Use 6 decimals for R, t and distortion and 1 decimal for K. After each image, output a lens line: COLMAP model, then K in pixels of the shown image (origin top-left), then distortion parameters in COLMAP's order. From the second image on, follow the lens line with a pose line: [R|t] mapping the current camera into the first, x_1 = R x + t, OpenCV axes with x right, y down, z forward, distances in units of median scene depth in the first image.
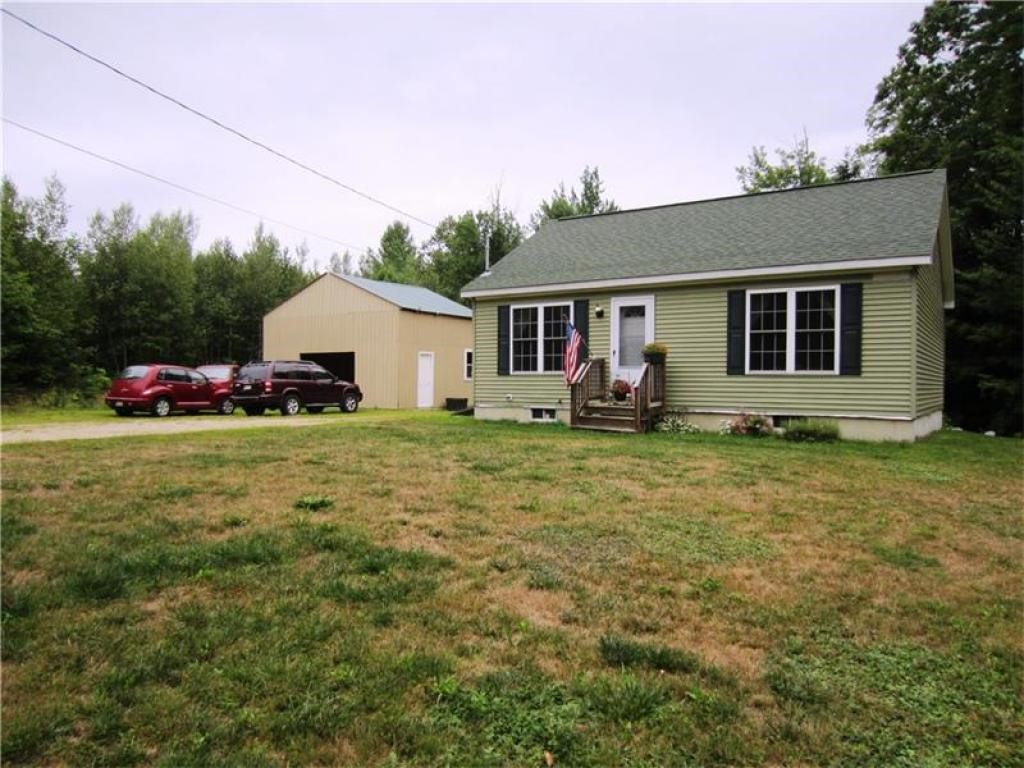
lens RADIAL K [[681.8, 0, 506.9], [0, 681.8, 408.4], [0, 0, 1]] dist [-0.063795, -0.002626]
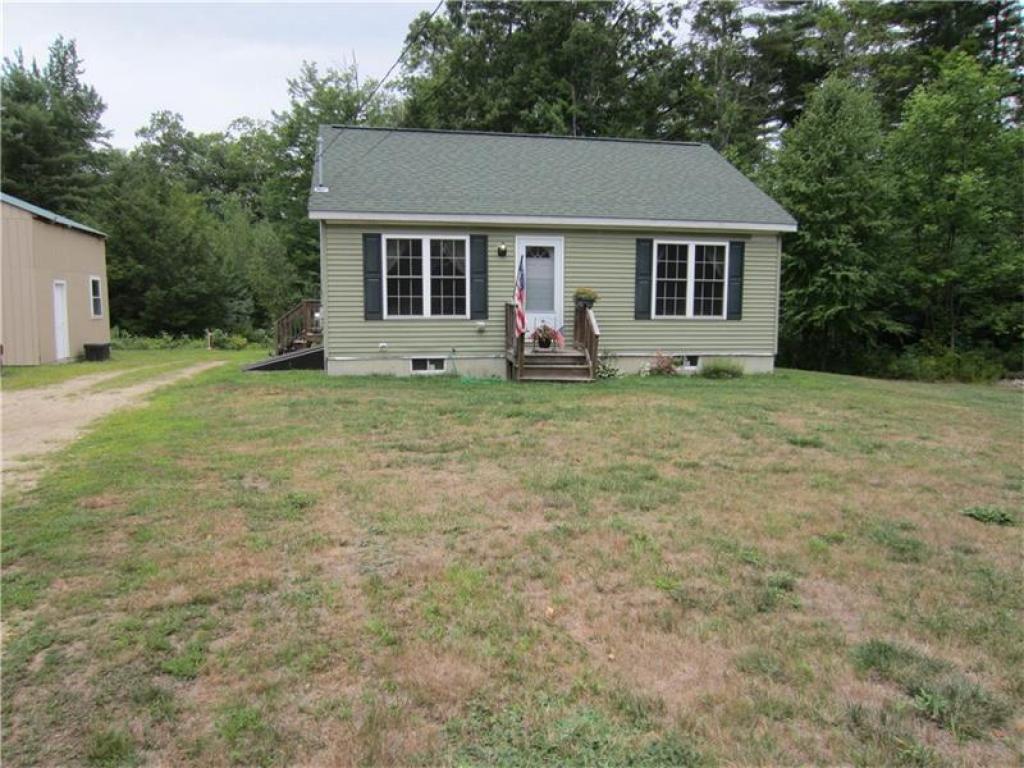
lens RADIAL K [[681.8, 0, 506.9], [0, 681.8, 408.4], [0, 0, 1]] dist [-0.063795, -0.002626]
pose [[0.735423, -0.086973, 0.672003, -0.498541], [0.033146, 0.995159, 0.092522, -0.014737], [-0.676797, -0.045769, 0.734746, 0.321103]]
